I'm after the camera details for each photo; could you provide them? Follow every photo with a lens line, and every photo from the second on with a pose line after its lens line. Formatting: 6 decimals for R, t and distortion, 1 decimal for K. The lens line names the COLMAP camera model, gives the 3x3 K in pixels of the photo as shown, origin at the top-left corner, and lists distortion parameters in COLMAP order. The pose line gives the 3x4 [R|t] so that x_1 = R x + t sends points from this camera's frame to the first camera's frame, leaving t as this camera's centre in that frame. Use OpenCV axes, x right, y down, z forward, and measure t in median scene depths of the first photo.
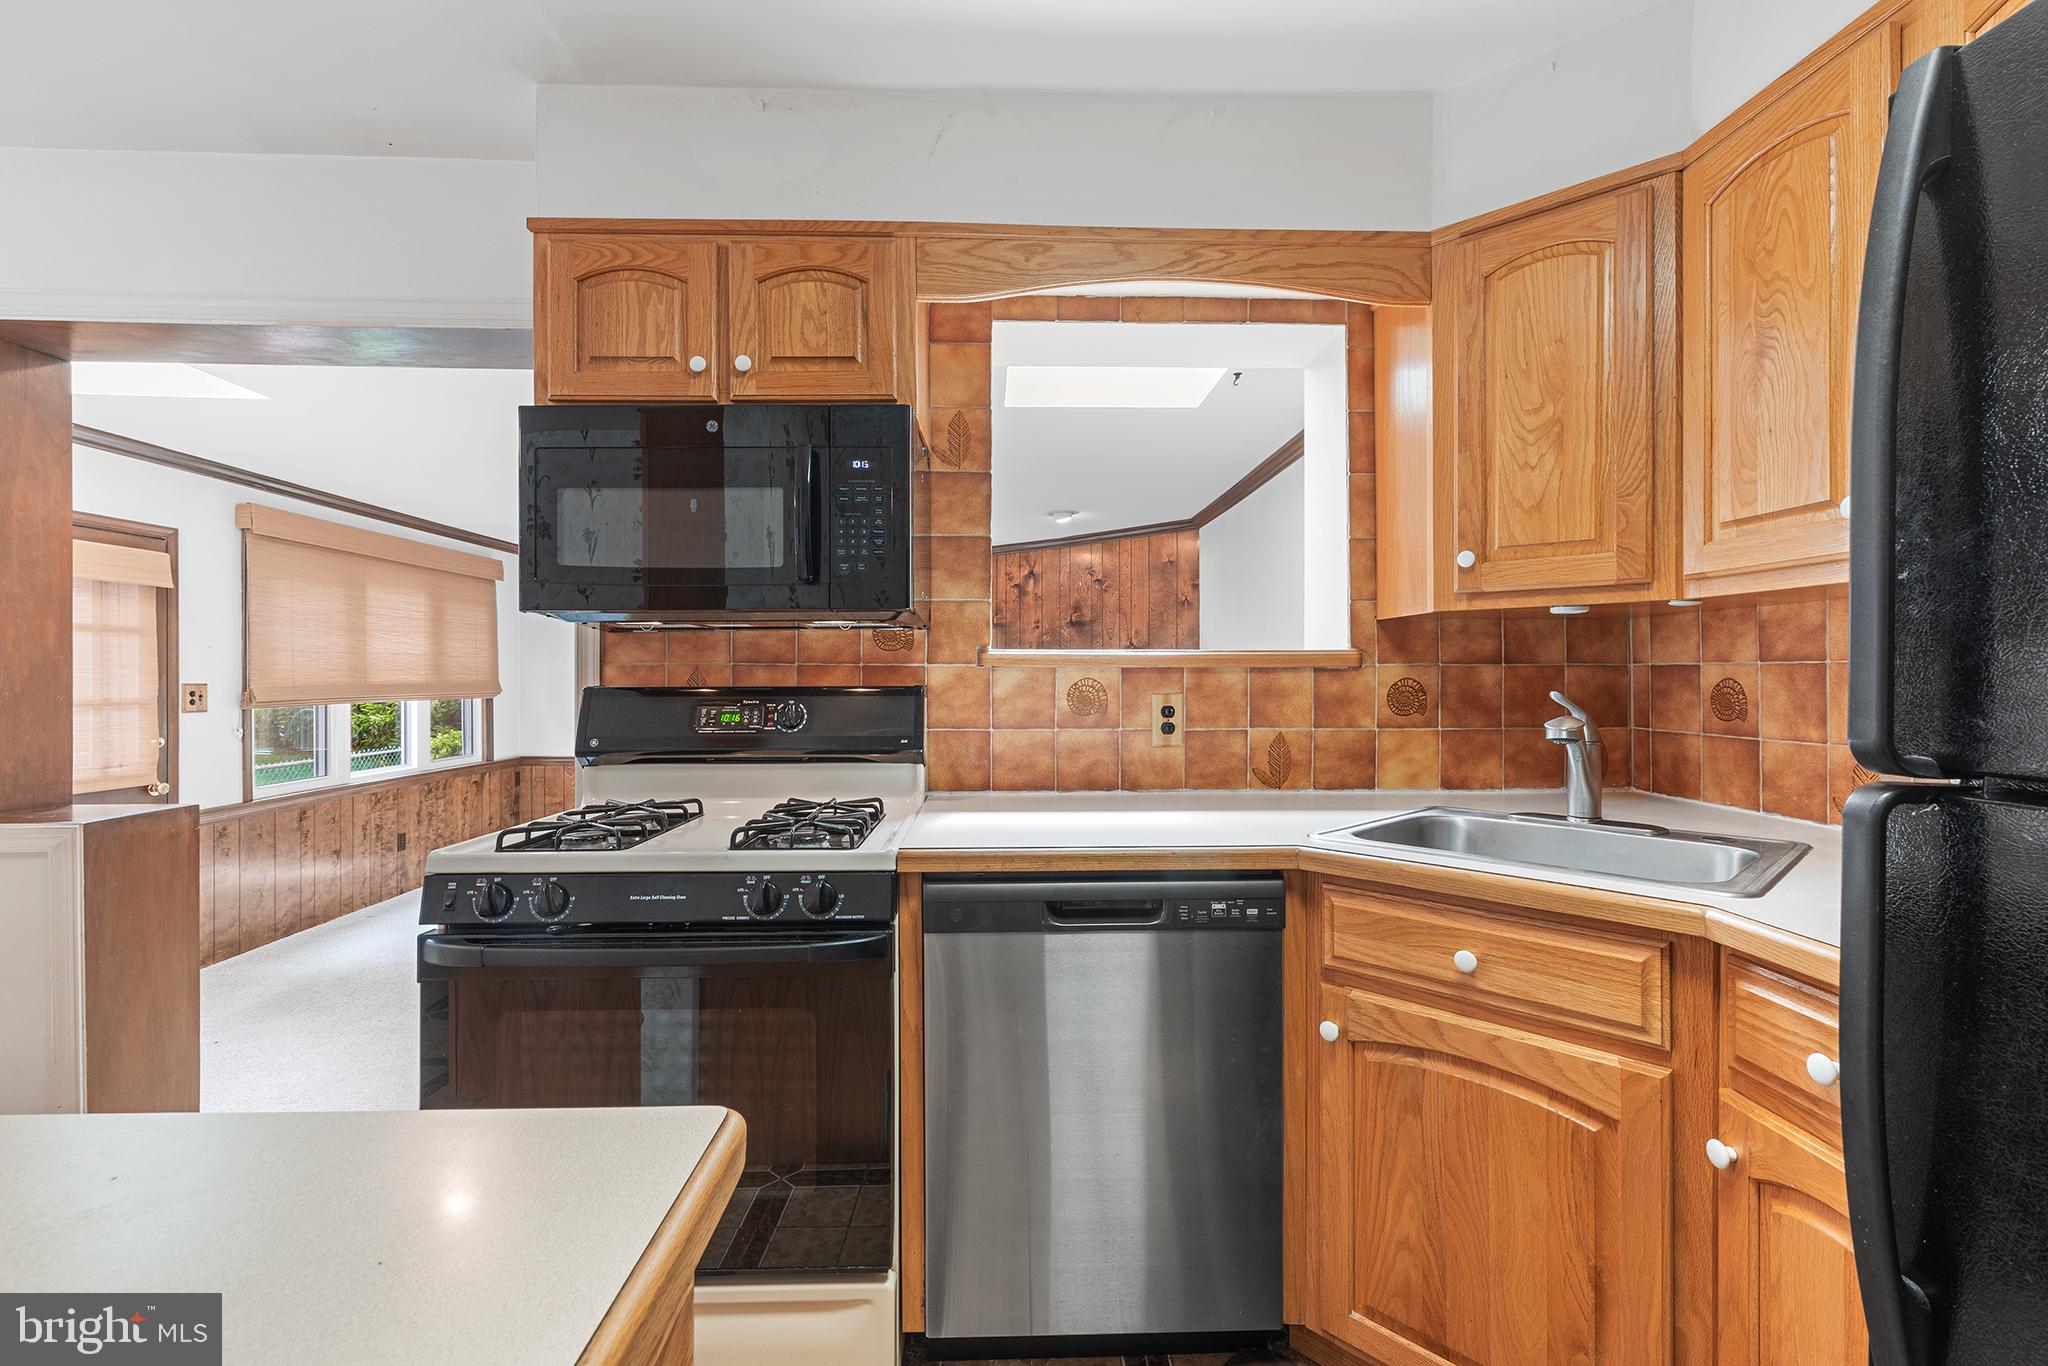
lens RADIAL K [[922.5, 0, 1026.9], [0, 922.5, 674.8], [0, 0, 1]] dist [0.002033, 0.000365]
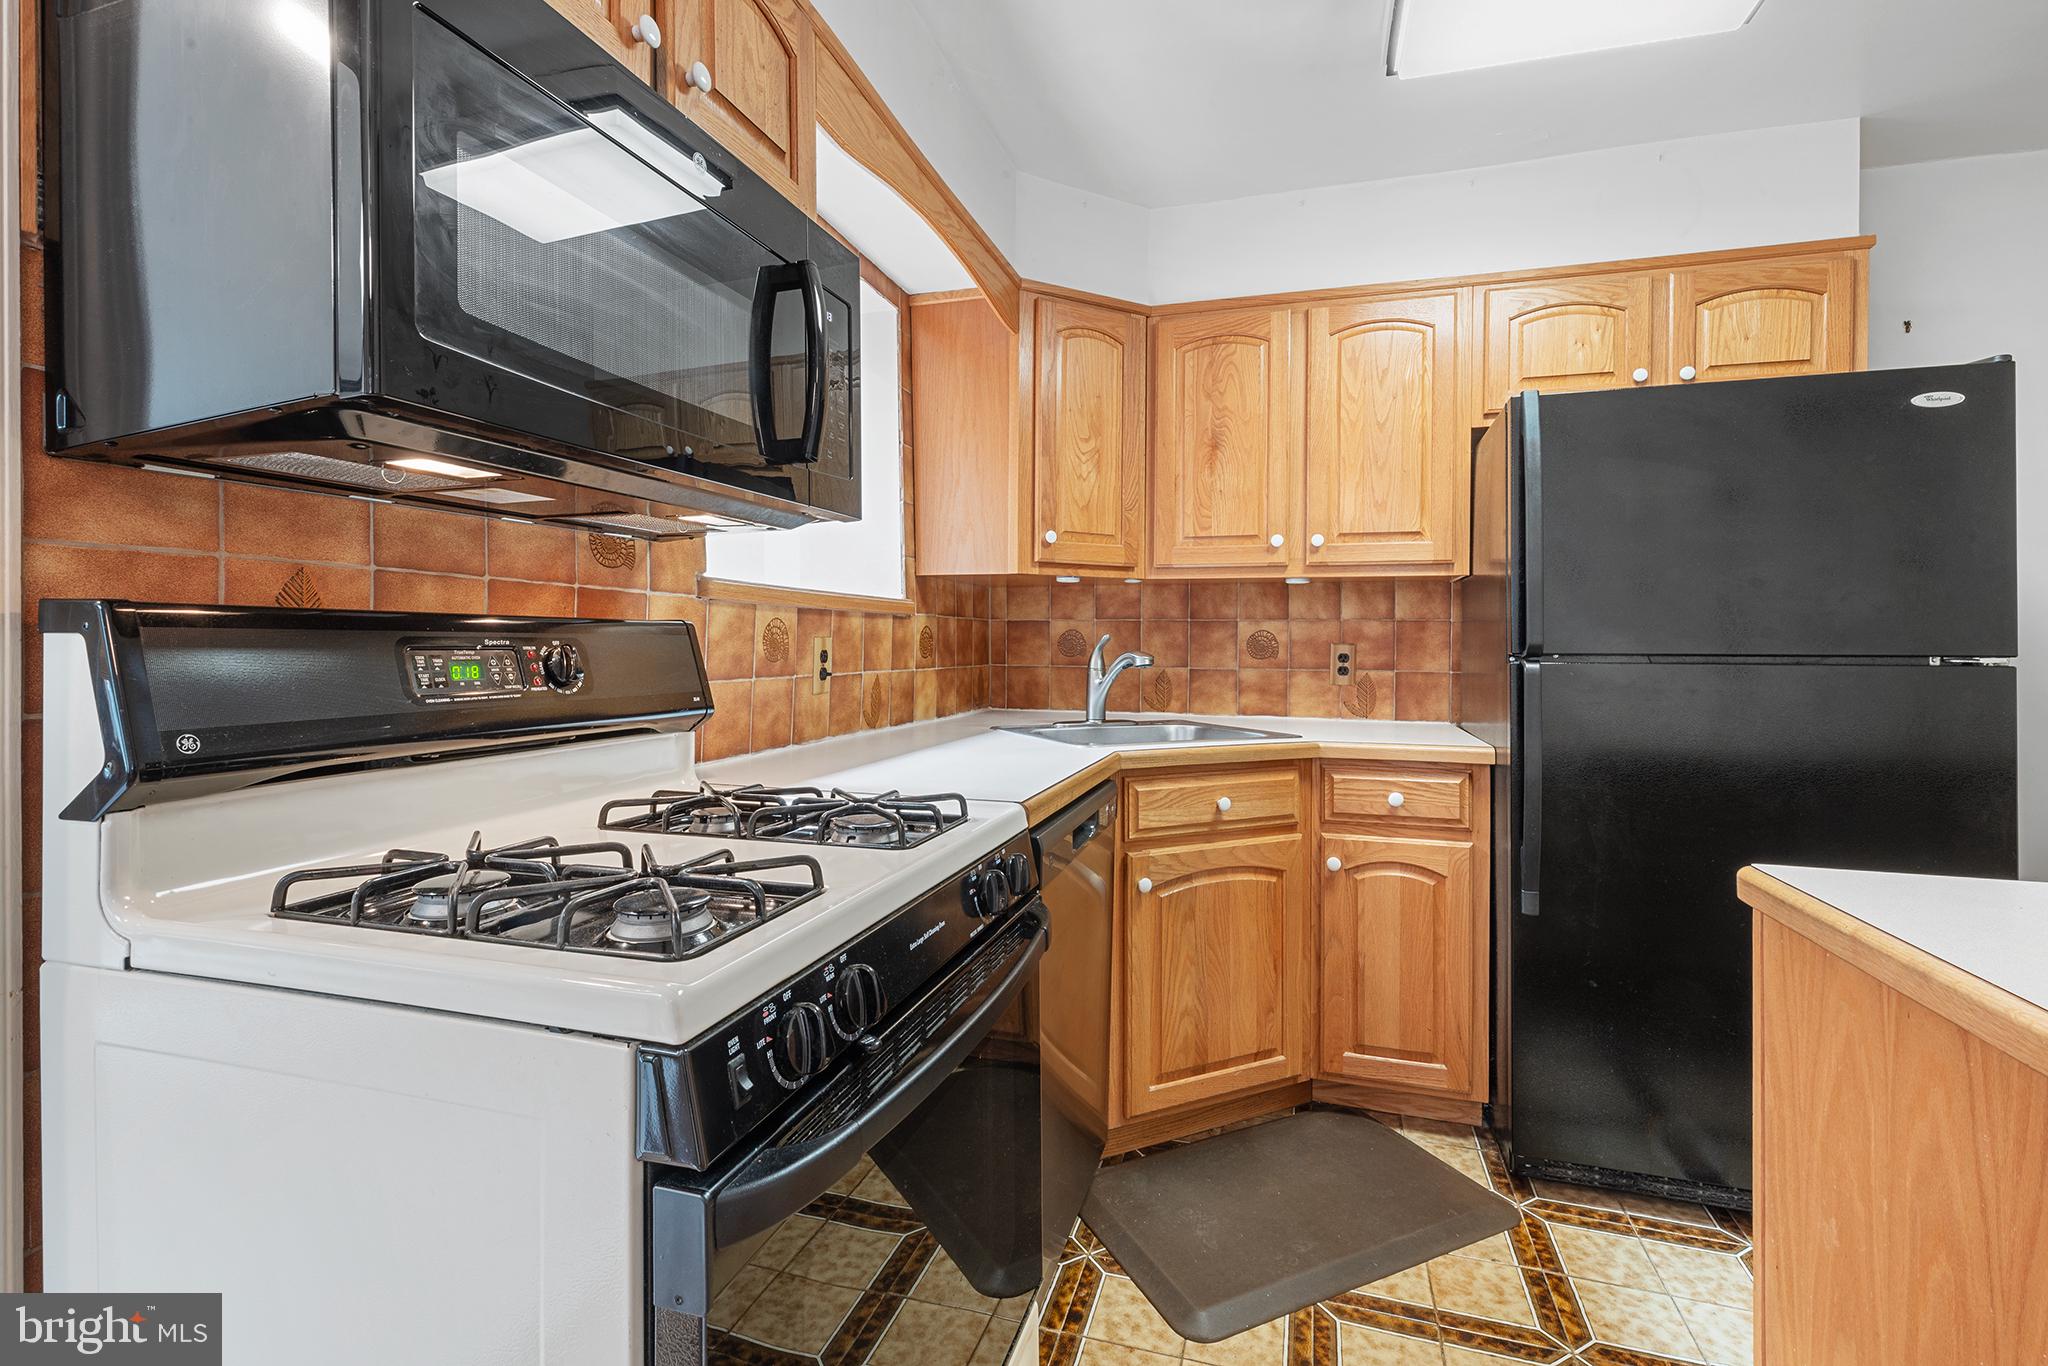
lens RADIAL K [[922.5, 0, 1026.9], [0, 922.5, 644.9], [0, 0, 1]] dist [0.002033, 0.000365]
pose [[0.315425, 0.002018, 0.948948, -0.679871], [-0.006346, 0.999980, -0.000017, 0.027334], [-0.948929, -0.006017, 0.315431, 0.509824]]
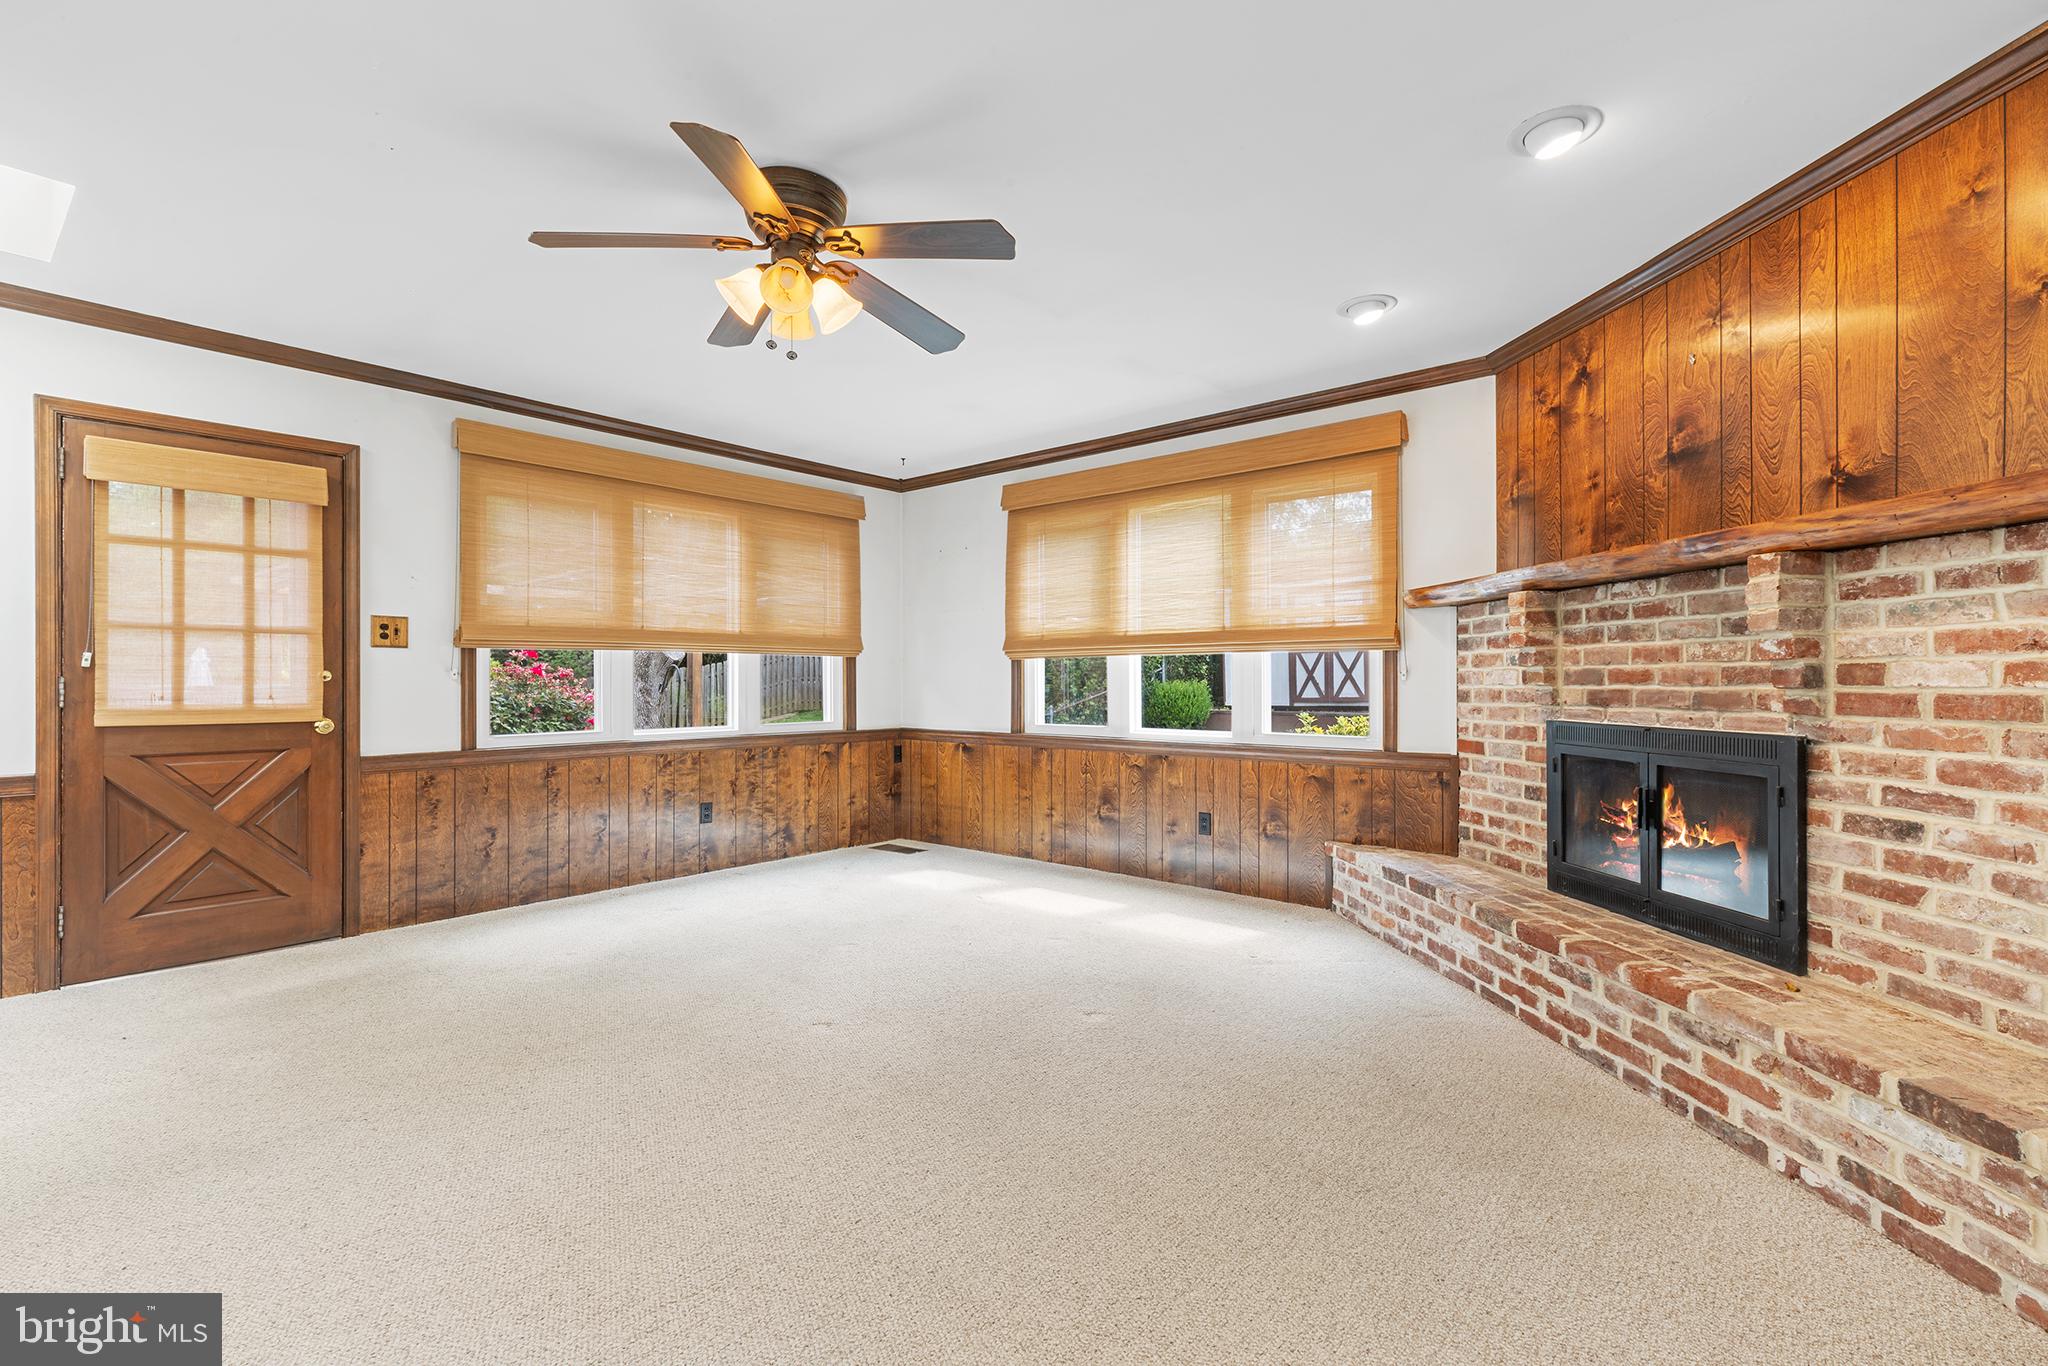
lens RADIAL K [[922.5, 0, 1014.5], [0, 922.5, 673.6], [0, 0, 1]] dist [0.002033, 0.000365]
pose [[0.739005, -0.006056, -0.673672, 0.348960], [0.002711, 0.999978, -0.006015, 0.147090], [0.673694, 0.002618, 0.739006, 1.476791]]
